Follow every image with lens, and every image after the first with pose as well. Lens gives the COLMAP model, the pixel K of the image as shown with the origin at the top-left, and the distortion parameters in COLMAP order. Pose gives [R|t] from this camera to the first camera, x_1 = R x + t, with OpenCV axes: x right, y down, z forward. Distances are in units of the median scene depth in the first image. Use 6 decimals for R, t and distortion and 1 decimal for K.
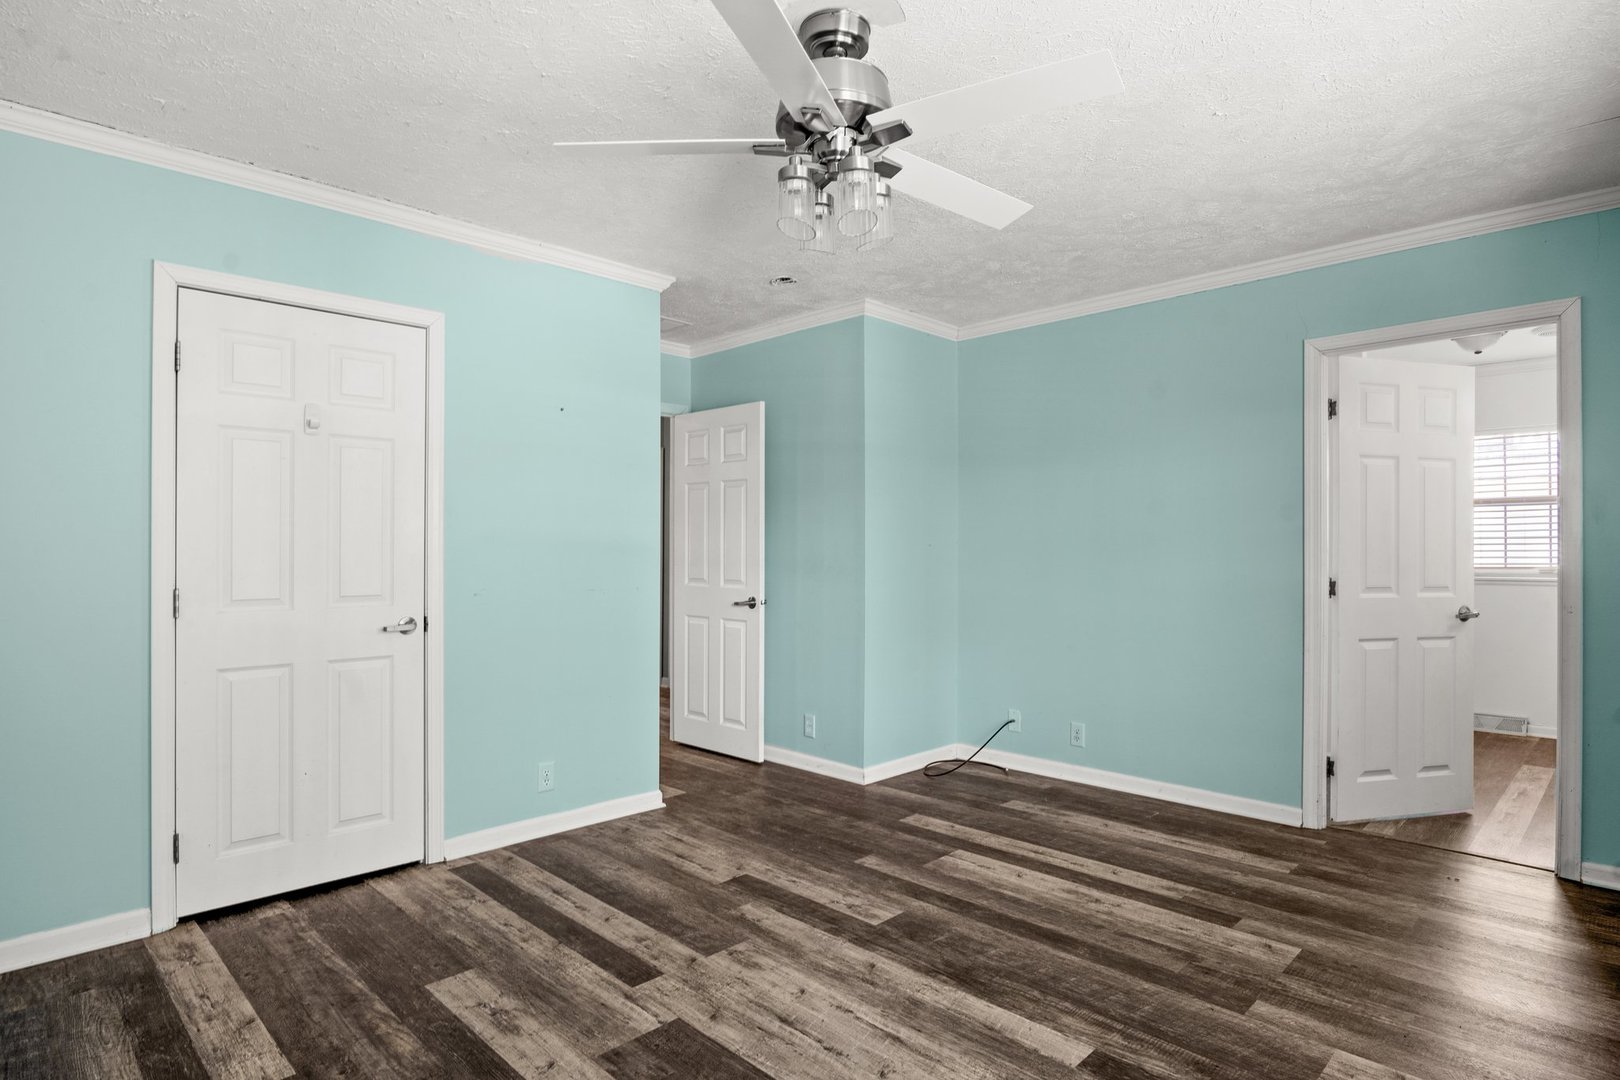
lens RADIAL K [[871.3, 0, 808.3], [0, 871.3, 548.0], [0, 0, 1]] dist [-0.015699, 0.001448]
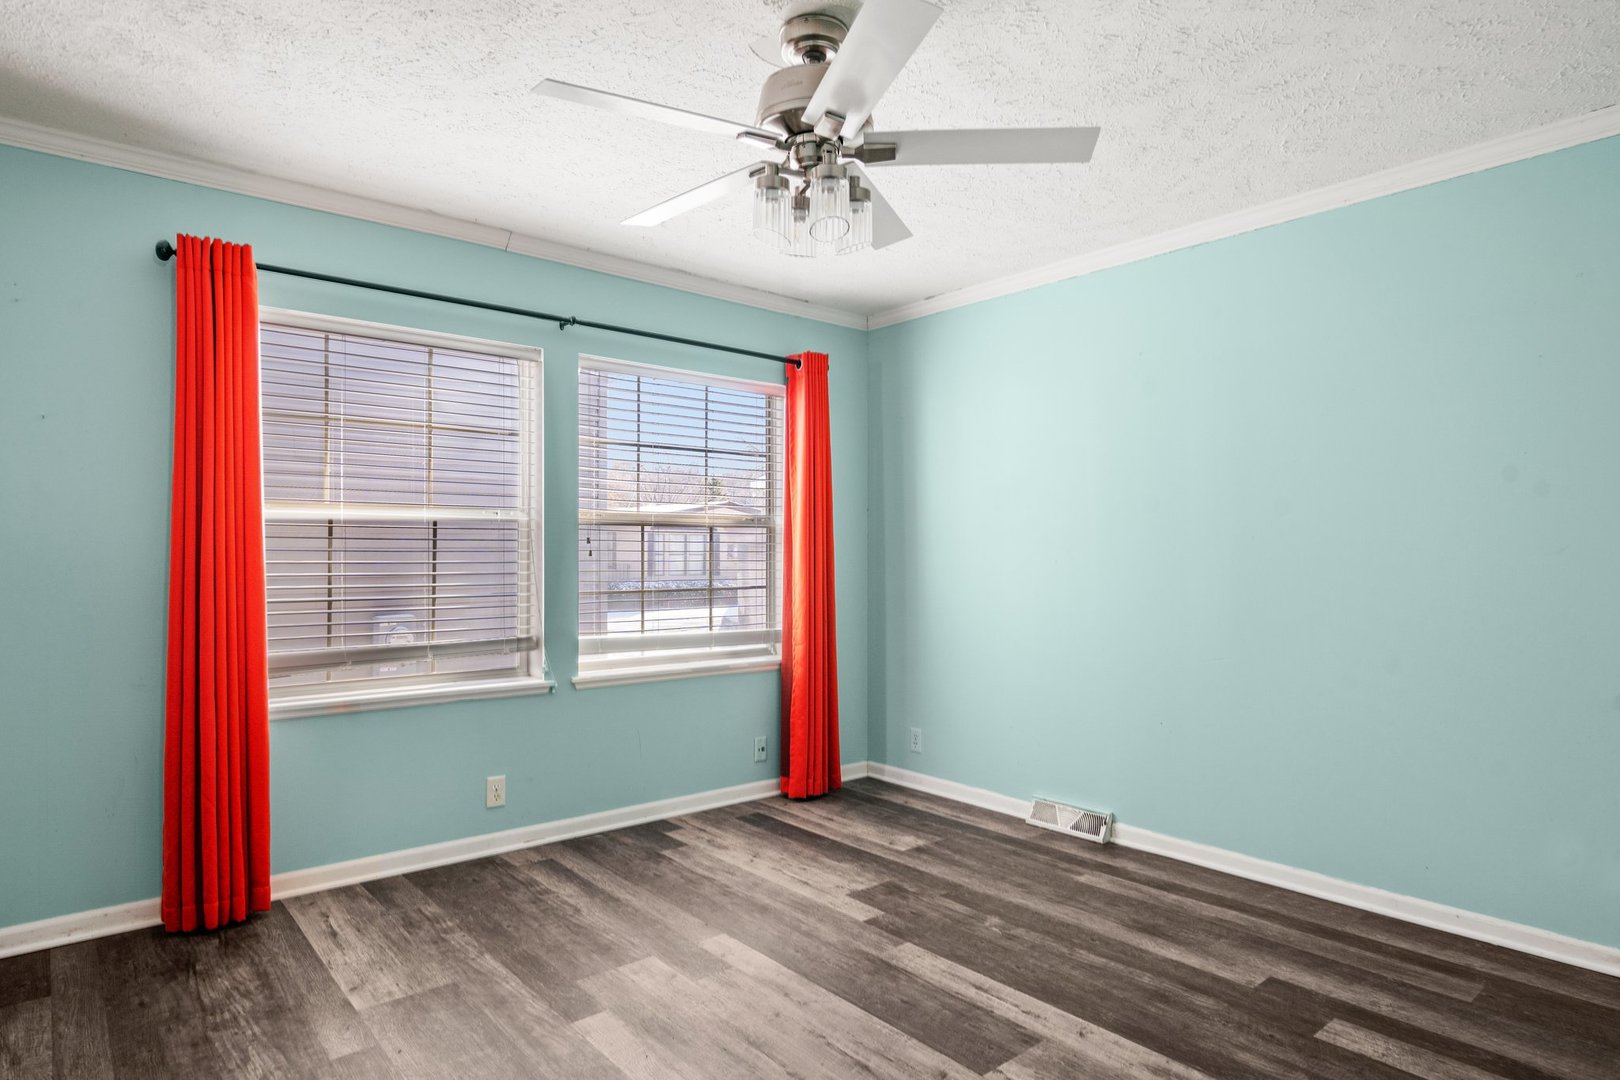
lens RADIAL K [[930.8, 0, 778.7], [0, 930.8, 557.0], [0, 0, 1]] dist [-0.001475, -0.000454]
pose [[-0.992966, -0.002356, 0.118374, -0.041229], [-0.001727, 0.999984, 0.005418, -0.001241], [-0.118384, 0.005175, -0.992954, 1.537607]]
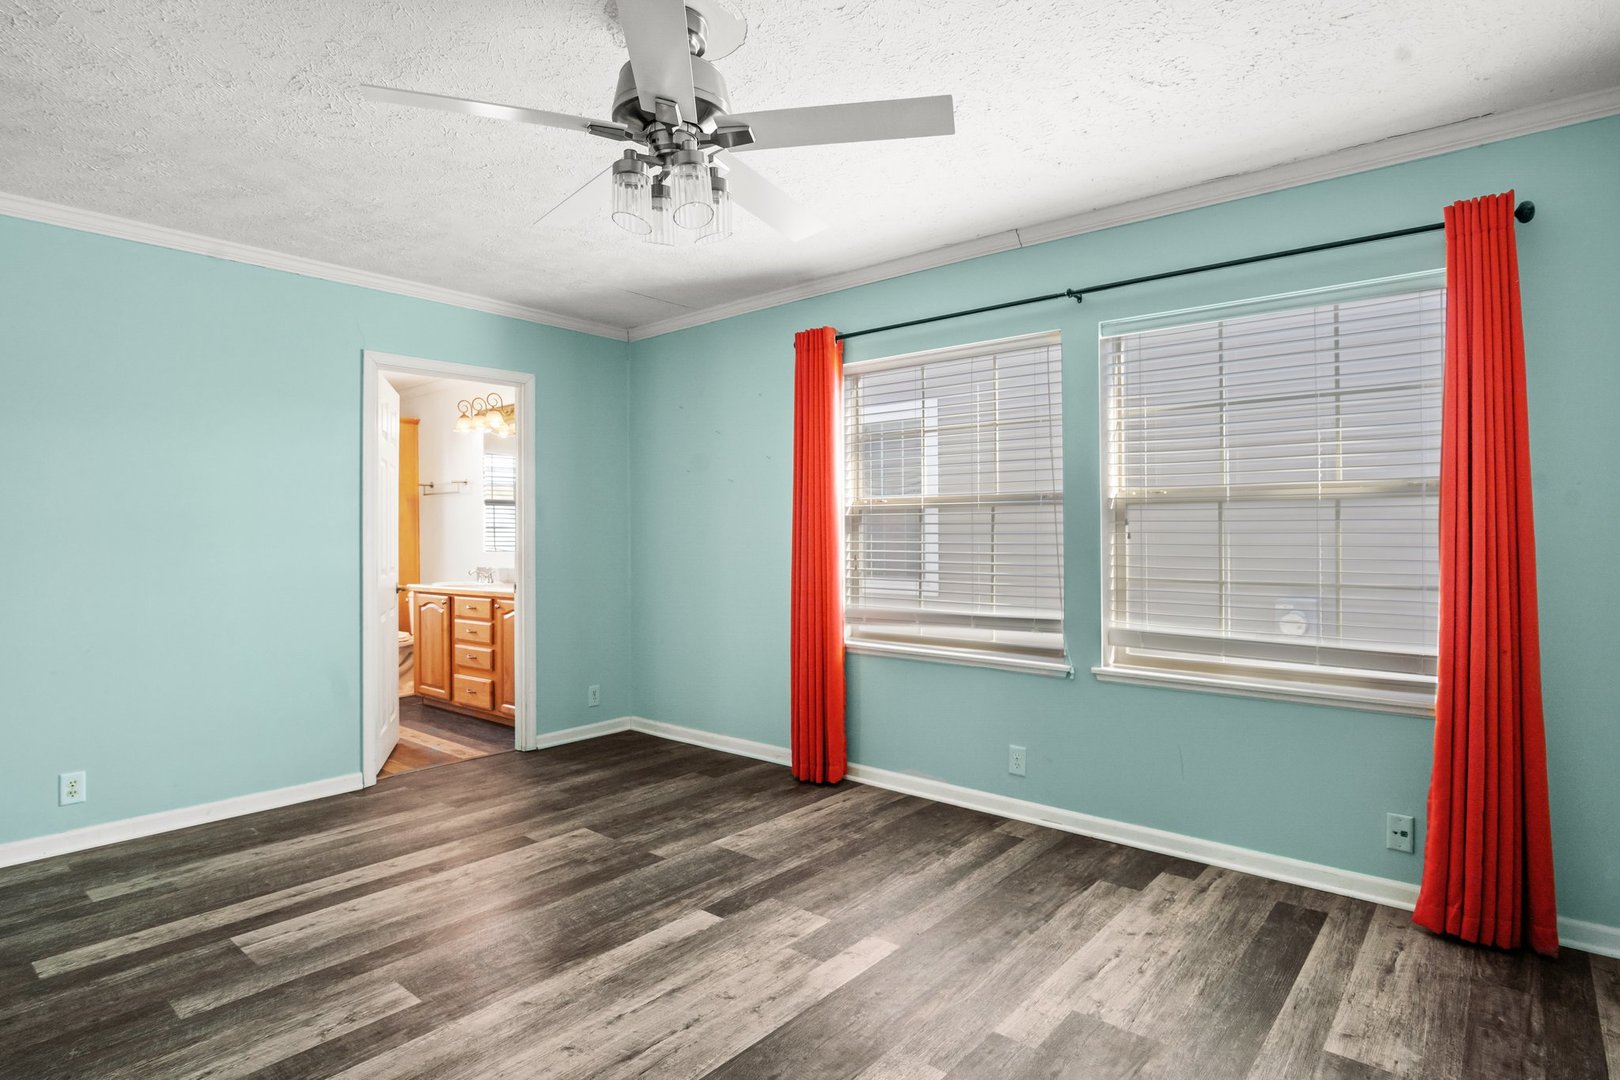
lens RADIAL K [[821.3, 0, 816.7], [0, 821.3, 532.8], [0, 0, 1]] dist [-0.018061, -0.000425]
pose [[-0.079267, 0.001592, 0.996852, -0.690496], [0.002467, 0.999996, -0.001401, -0.001338], [-0.996850, 0.002348, -0.079270, 0.672859]]
